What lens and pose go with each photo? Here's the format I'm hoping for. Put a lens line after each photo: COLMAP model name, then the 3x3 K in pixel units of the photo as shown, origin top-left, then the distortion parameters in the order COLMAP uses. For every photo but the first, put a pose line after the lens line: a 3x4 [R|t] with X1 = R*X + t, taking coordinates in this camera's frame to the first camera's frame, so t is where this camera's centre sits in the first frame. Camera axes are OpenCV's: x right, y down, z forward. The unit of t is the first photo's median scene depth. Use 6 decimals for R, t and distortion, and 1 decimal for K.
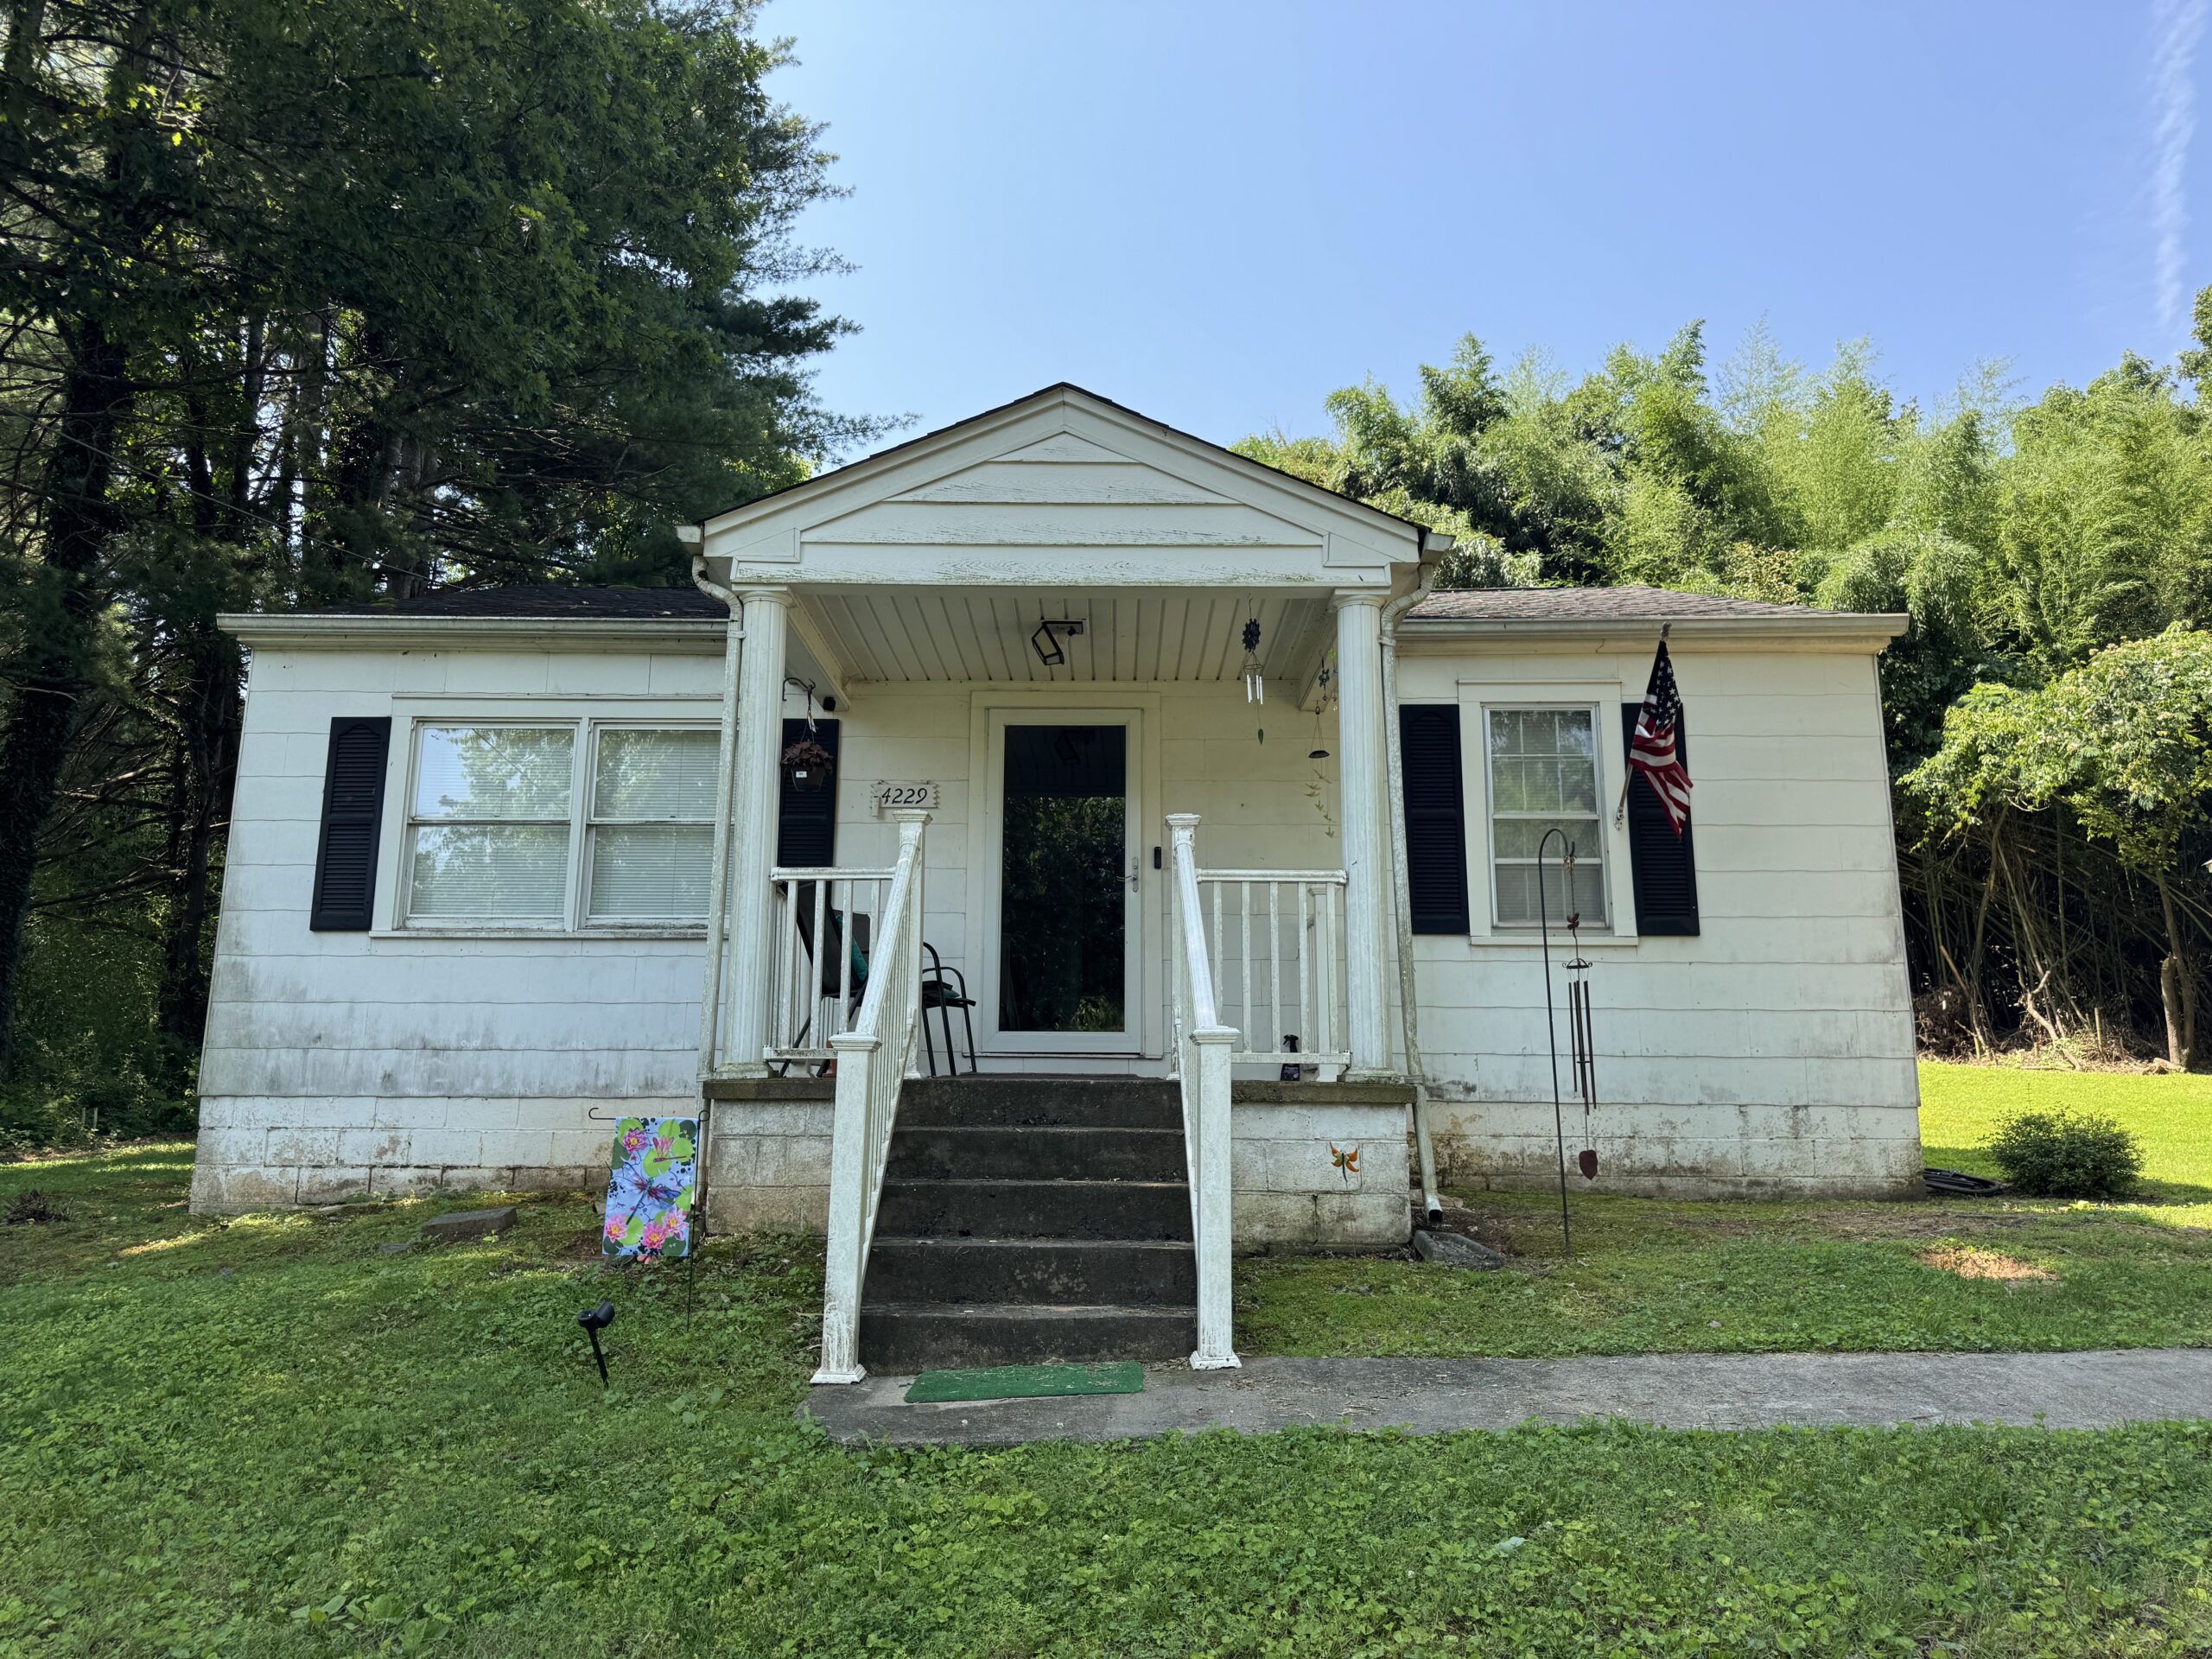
lens RADIAL K [[1555.6, 0, 1095.3], [0, 1555.6, 806.9], [0, 0, 1]] dist [0.068346, -0.082269]
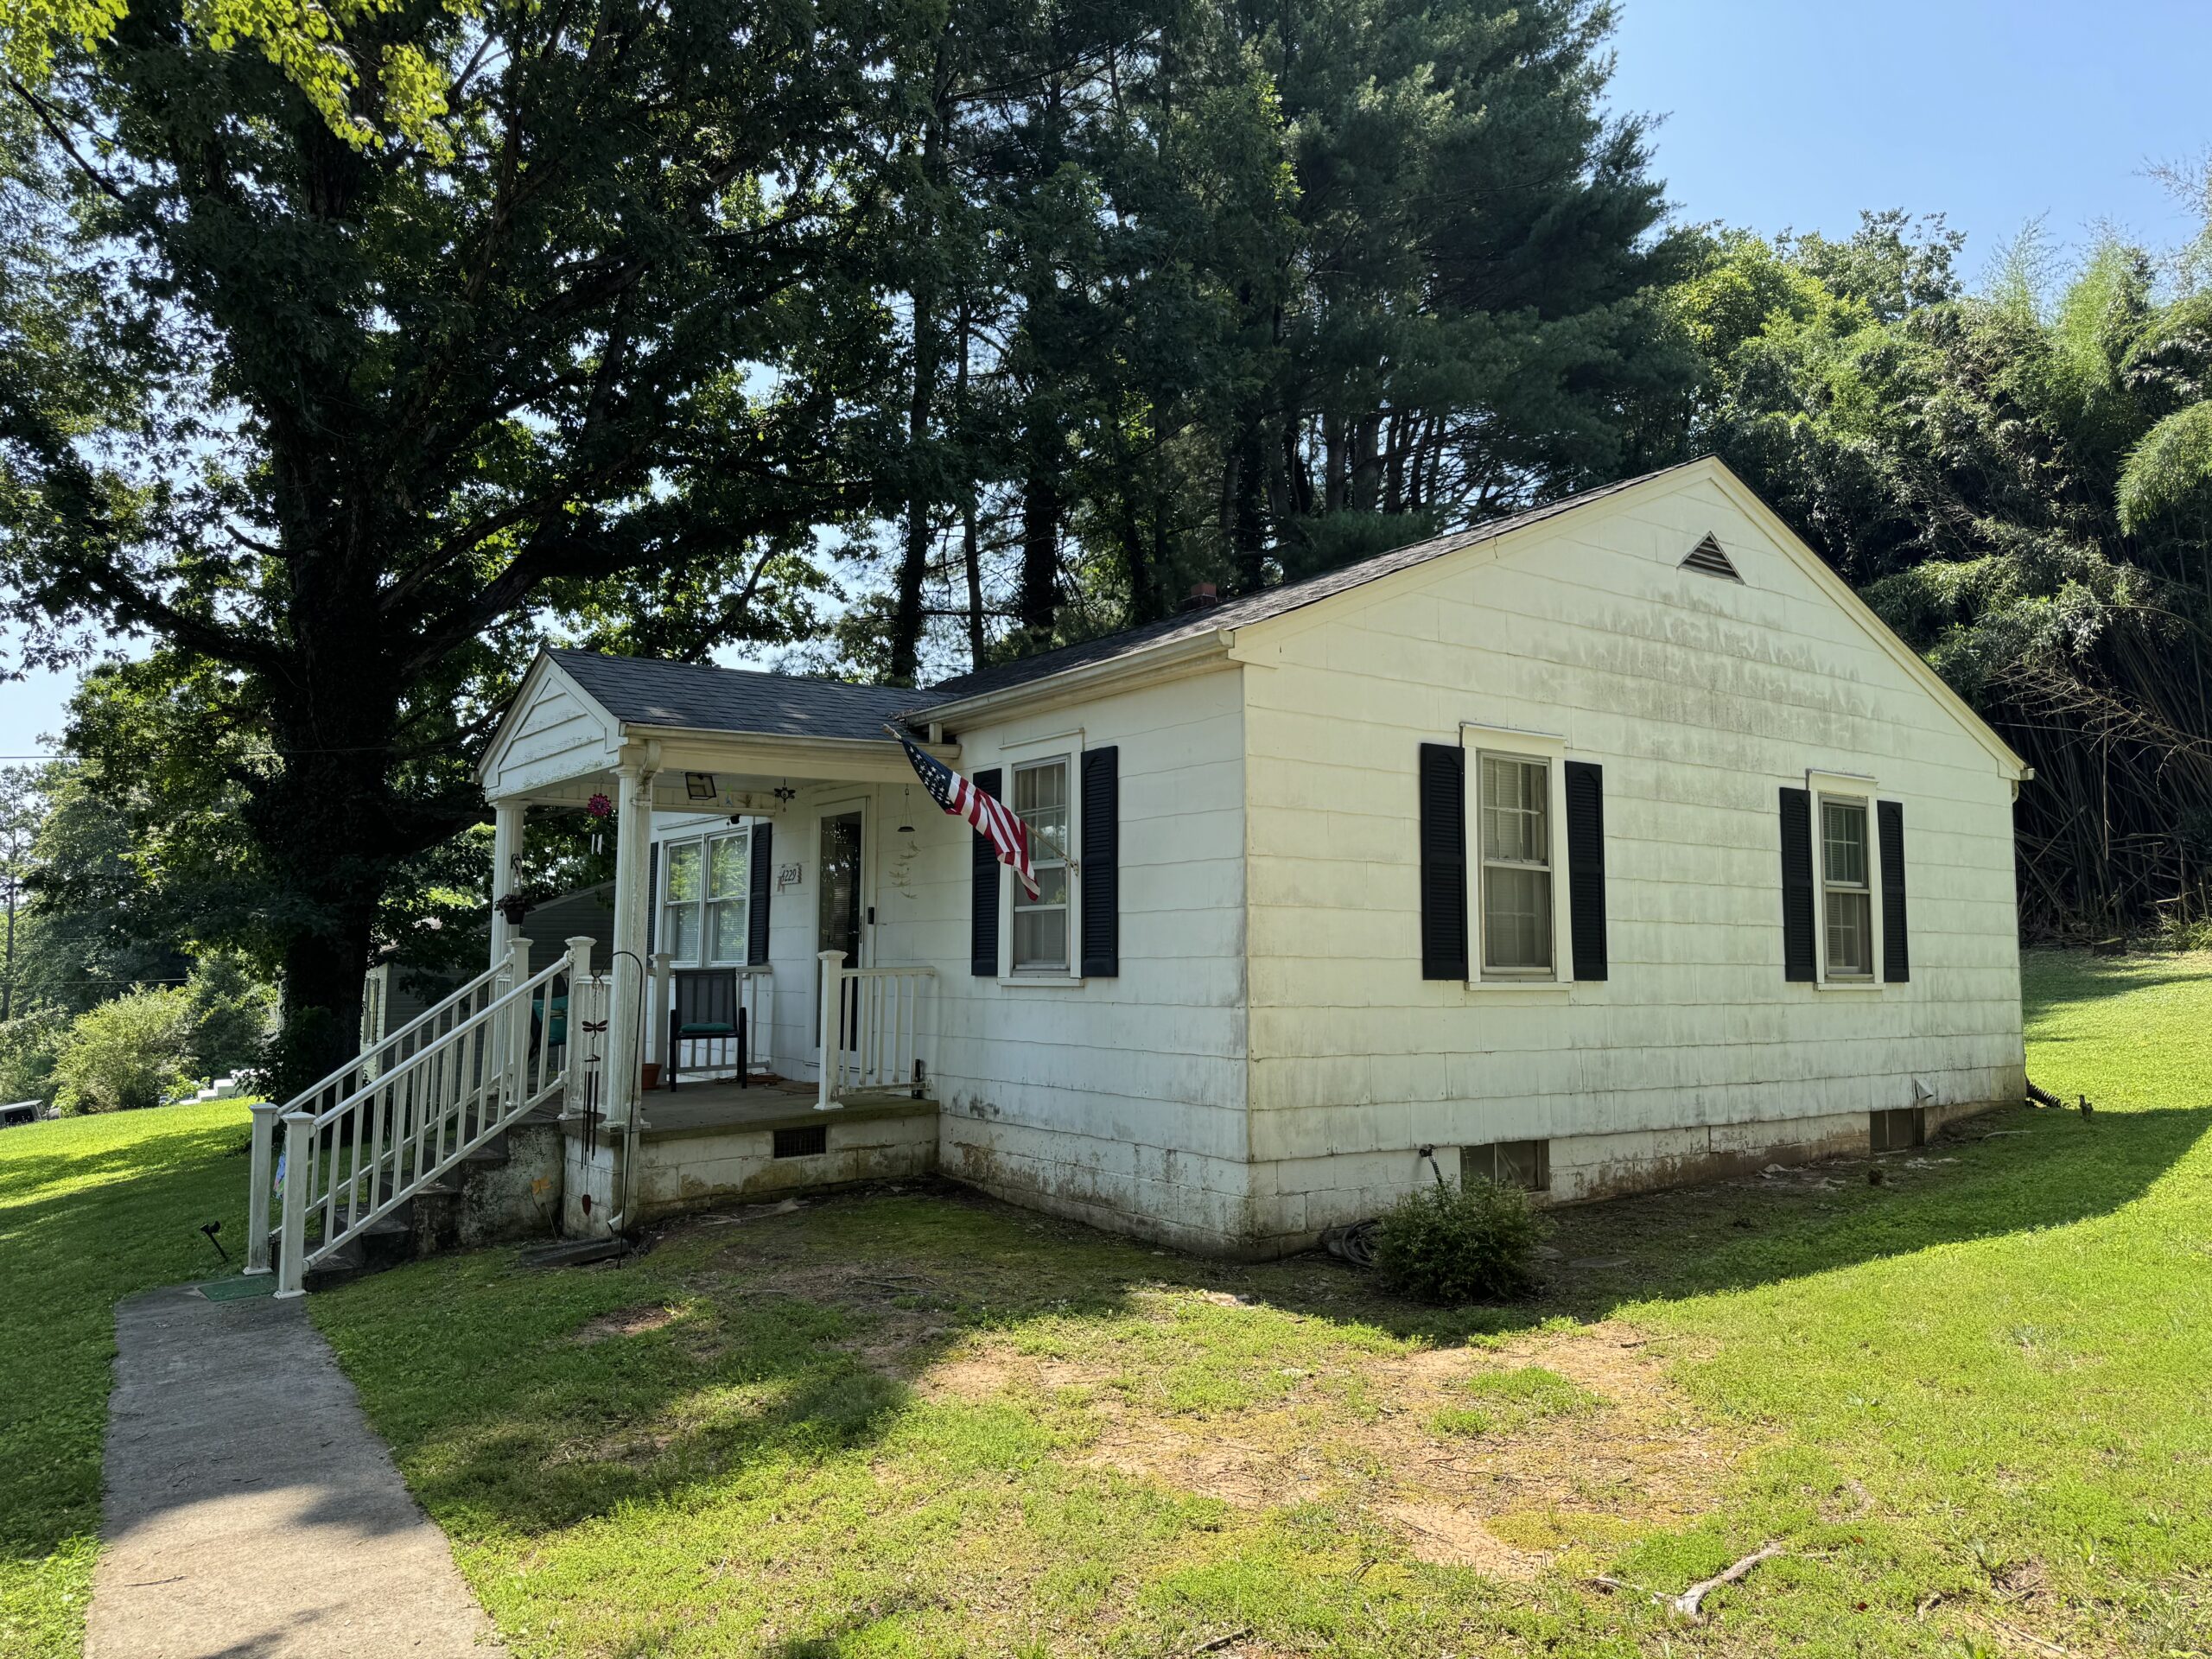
lens RADIAL K [[1555.6, 0, 1101.8], [0, 1555.6, 820.9], [0, 0, 1]] dist [0.068346, -0.082269]
pose [[0.600094, -0.079540, -0.795965, 1.220181], [0.166921, 0.985591, 0.027356, -0.048817], [0.782320, -0.149280, 0.604724, 0.401800]]
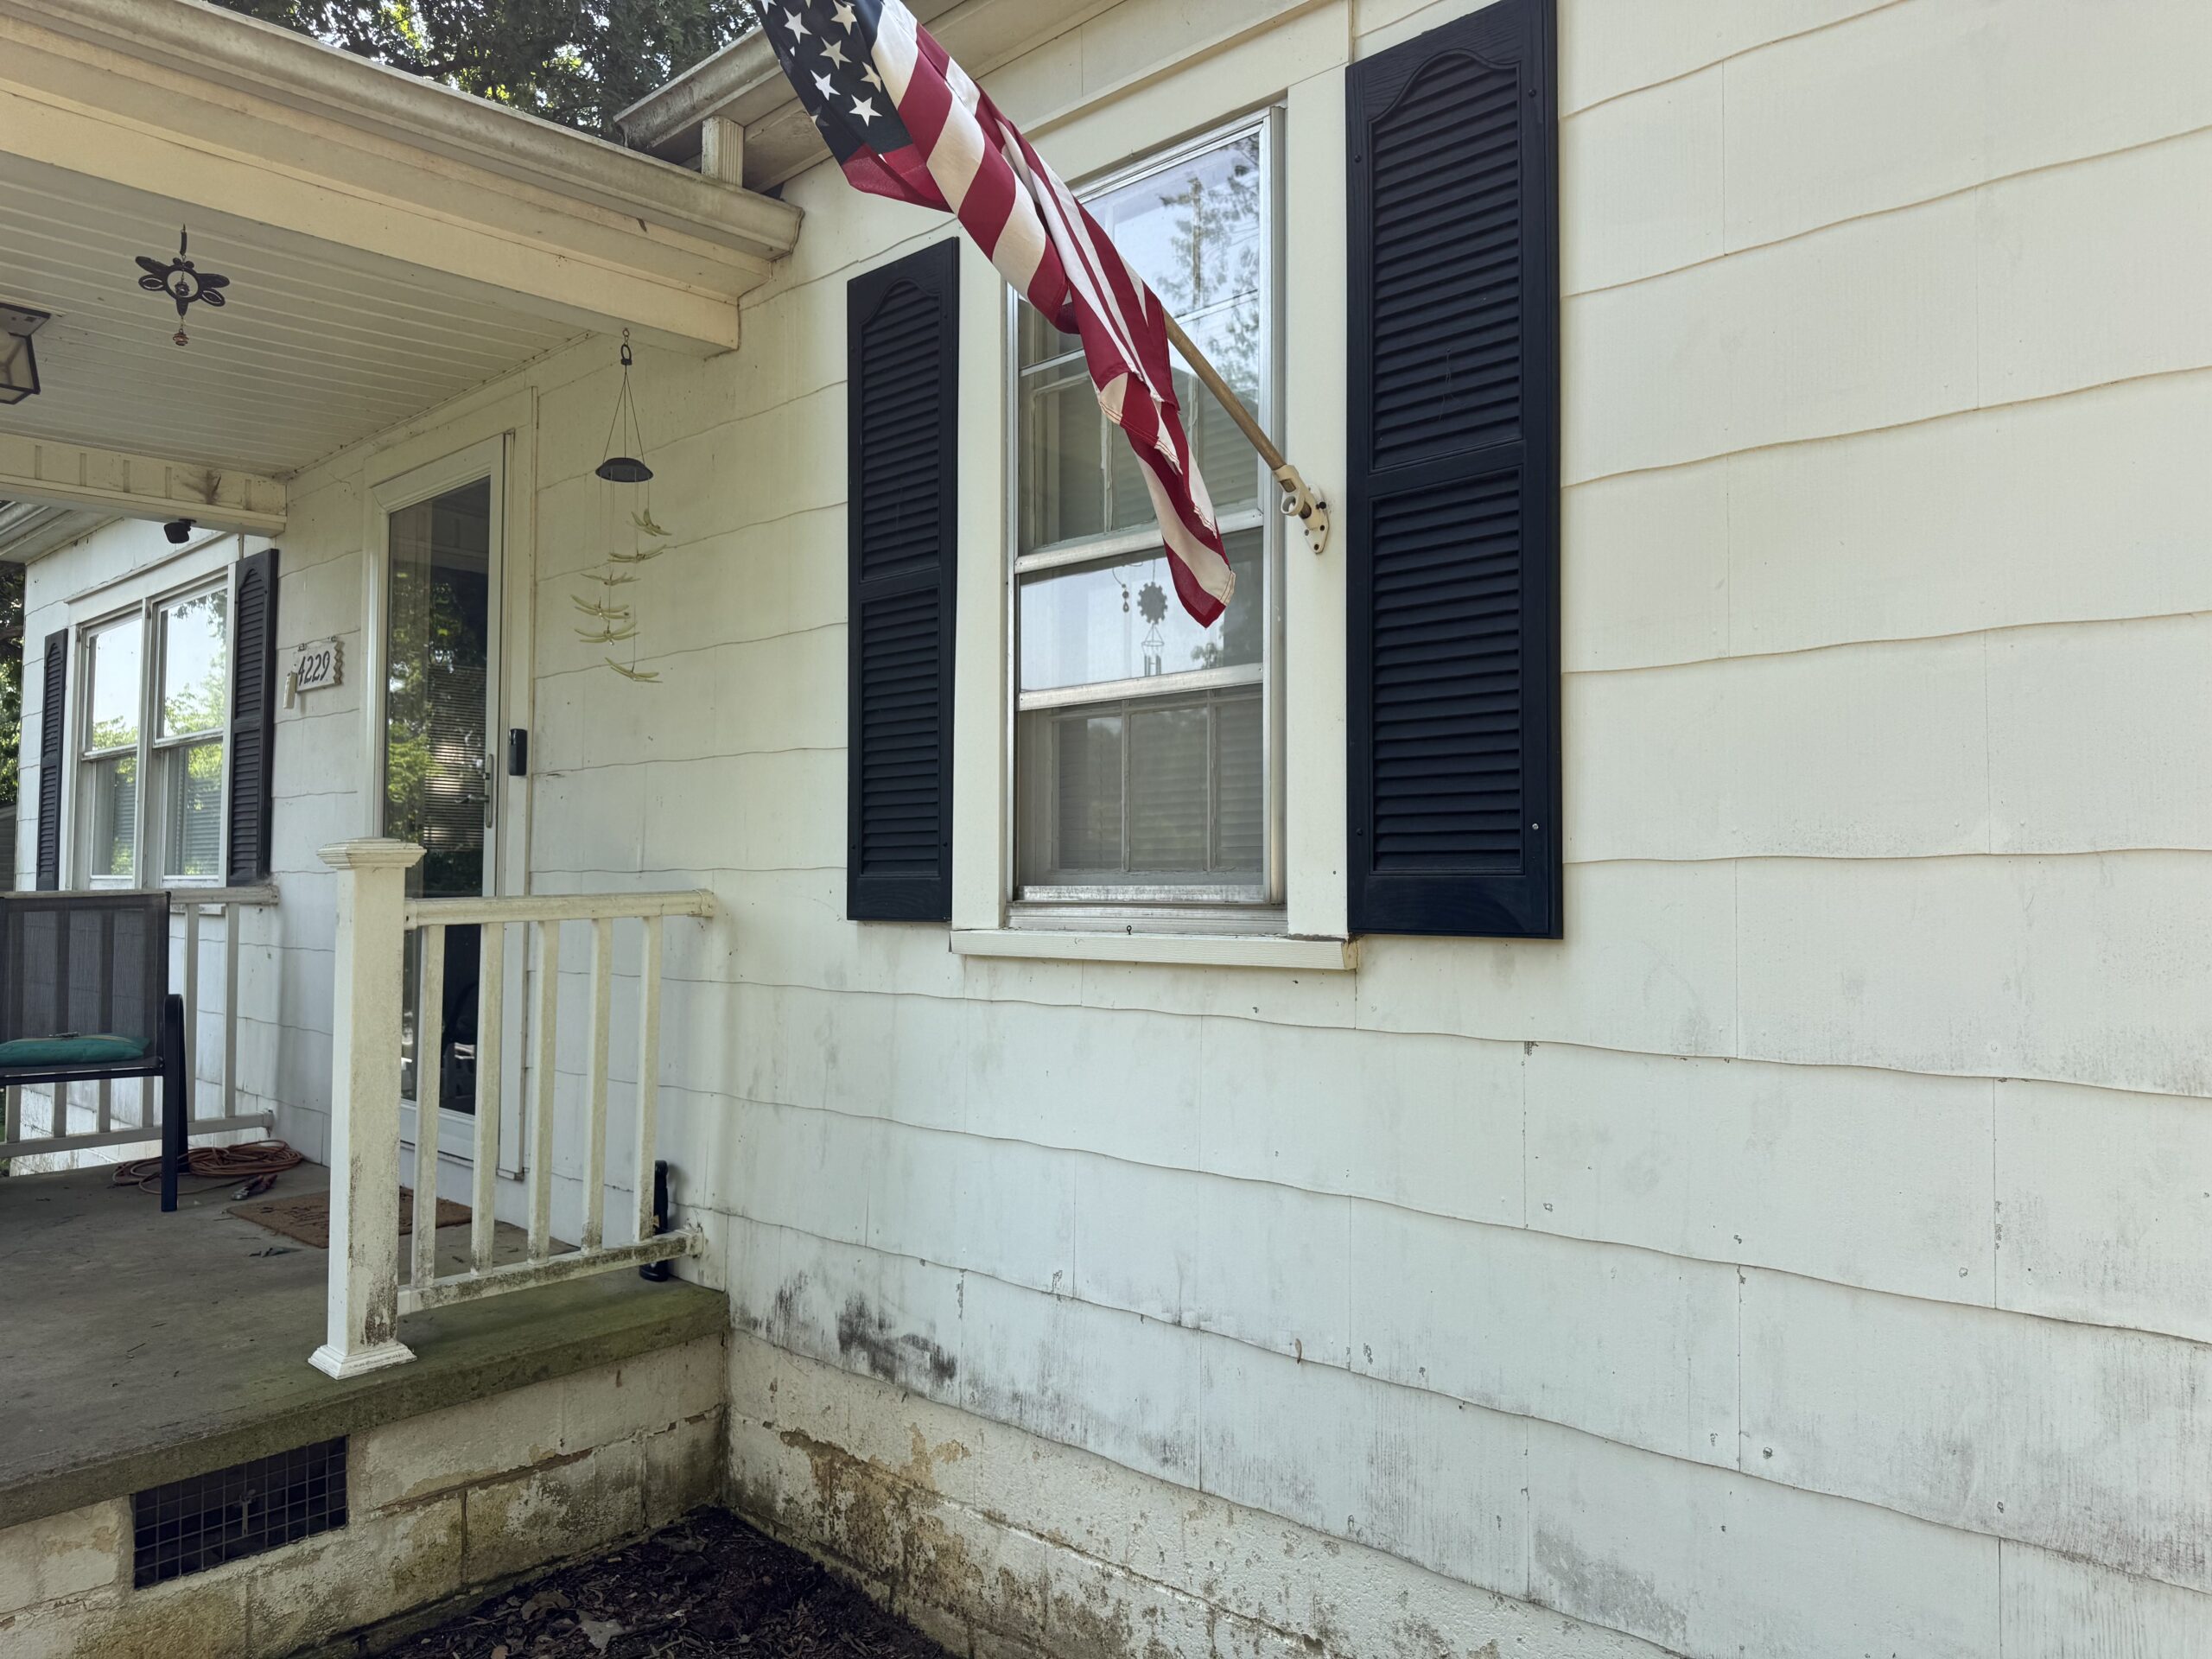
lens RADIAL K [[1555.6, 0, 1108.2], [0, 1555.6, 828.4], [0, 0, 1]] dist [0.068346, -0.082269]
pose [[0.744512, -0.029750, -0.666946, 0.506972], [0.140570, 0.983596, 0.113043, 0.027462], [0.652642, -0.177914, 0.736481, 0.790810]]
